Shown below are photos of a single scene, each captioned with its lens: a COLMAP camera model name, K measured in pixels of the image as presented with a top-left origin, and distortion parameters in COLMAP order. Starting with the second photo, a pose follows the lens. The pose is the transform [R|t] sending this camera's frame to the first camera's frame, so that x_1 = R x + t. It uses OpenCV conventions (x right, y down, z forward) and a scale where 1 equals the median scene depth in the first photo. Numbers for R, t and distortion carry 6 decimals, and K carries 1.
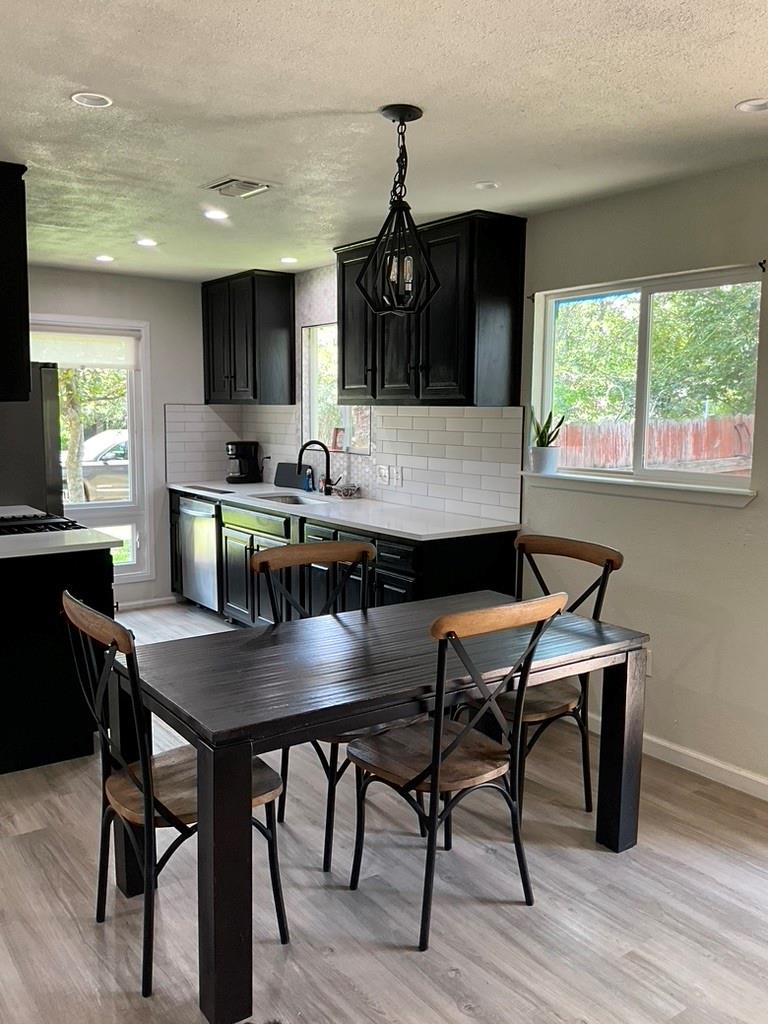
lens RADIAL K [[856.7, 0, 381.2], [0, 856.7, 514.1], [0, 0, 1]] dist [0.039620, -0.038950]
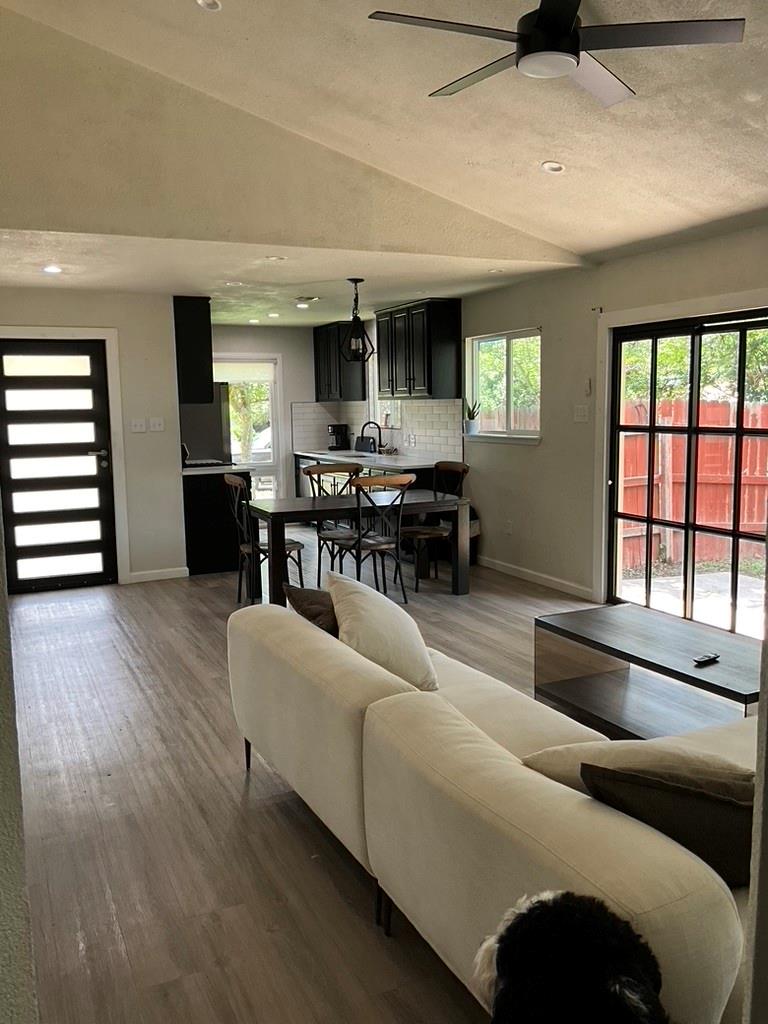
lens RADIAL K [[856.7, 0, 386.5], [0, 856.7, 512.2], [0, 0, 1]] dist [0.039620, -0.038950]
pose [[0.980816, -0.003483, -0.194903, 0.270215], [0.004248, 0.999985, 0.003505, 0.084239], [0.194888, -0.004266, 0.980816, -0.632793]]
